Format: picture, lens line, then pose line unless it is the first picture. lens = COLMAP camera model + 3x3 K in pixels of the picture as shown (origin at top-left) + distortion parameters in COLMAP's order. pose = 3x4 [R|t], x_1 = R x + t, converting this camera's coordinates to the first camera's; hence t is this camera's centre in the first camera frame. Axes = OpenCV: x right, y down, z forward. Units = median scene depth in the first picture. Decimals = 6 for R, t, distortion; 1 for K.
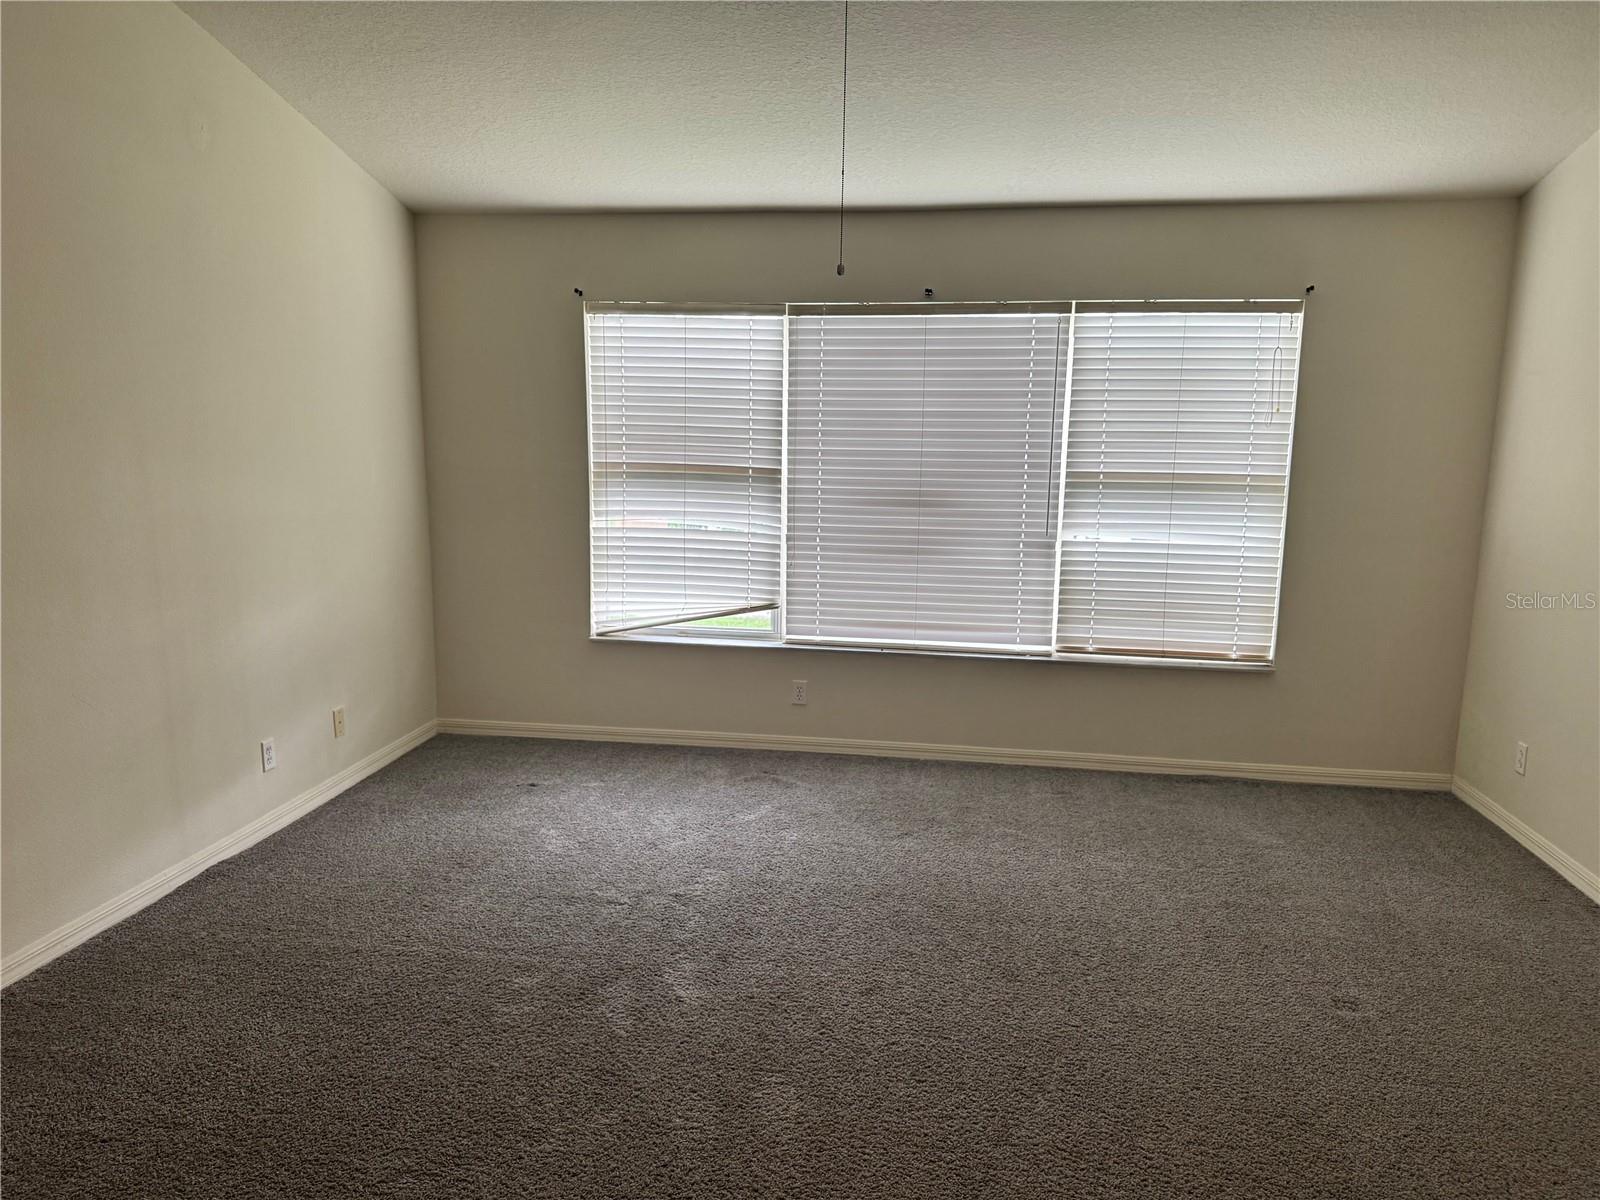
lens RADIAL K [[1138.6, 0, 785.6], [0, 1138.6, 602.1], [0, 0, 1]] dist [0.074041, -0.078706]
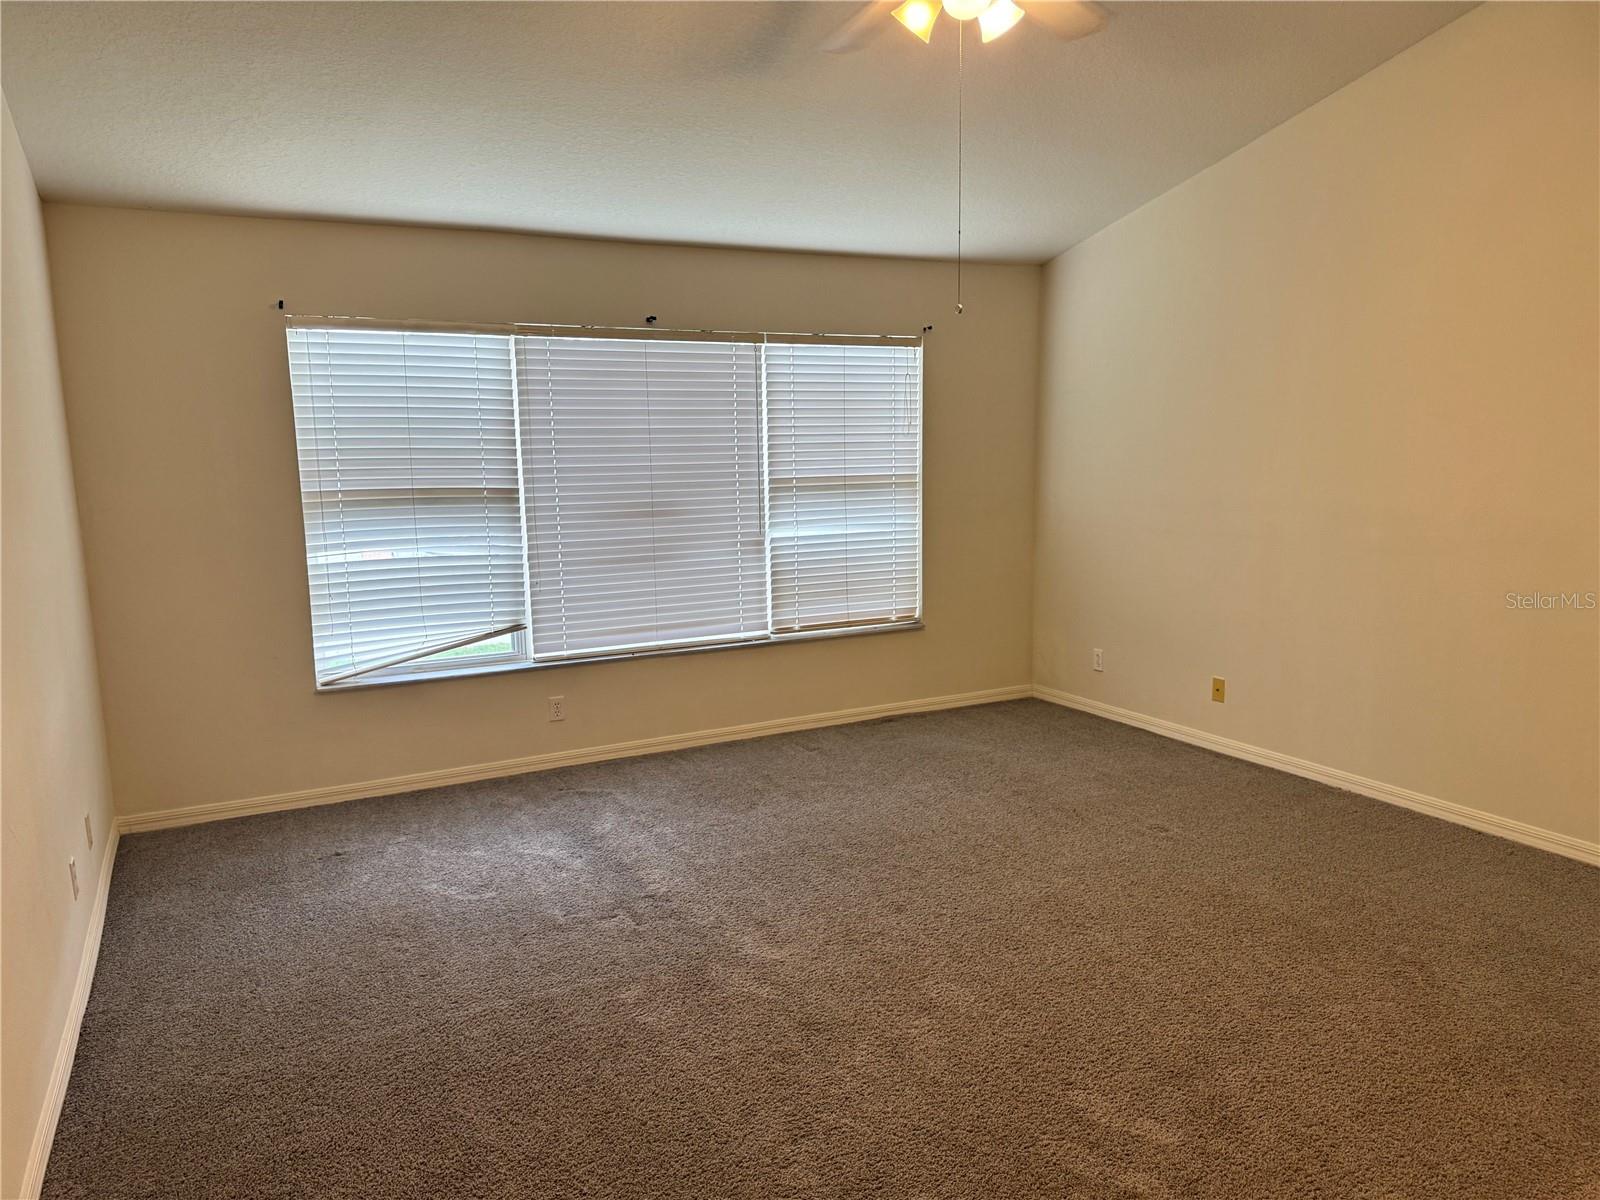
lens RADIAL K [[1138.6, 0, 814.7], [0, 1138.6, 601.6], [0, 0, 1]] dist [0.074041, -0.078706]
pose [[0.800604, -0.110991, 0.588824, -0.403818], [0.121912, 0.992313, 0.021286, -0.008490], [-0.586660, 0.054743, 0.807981, 0.044814]]
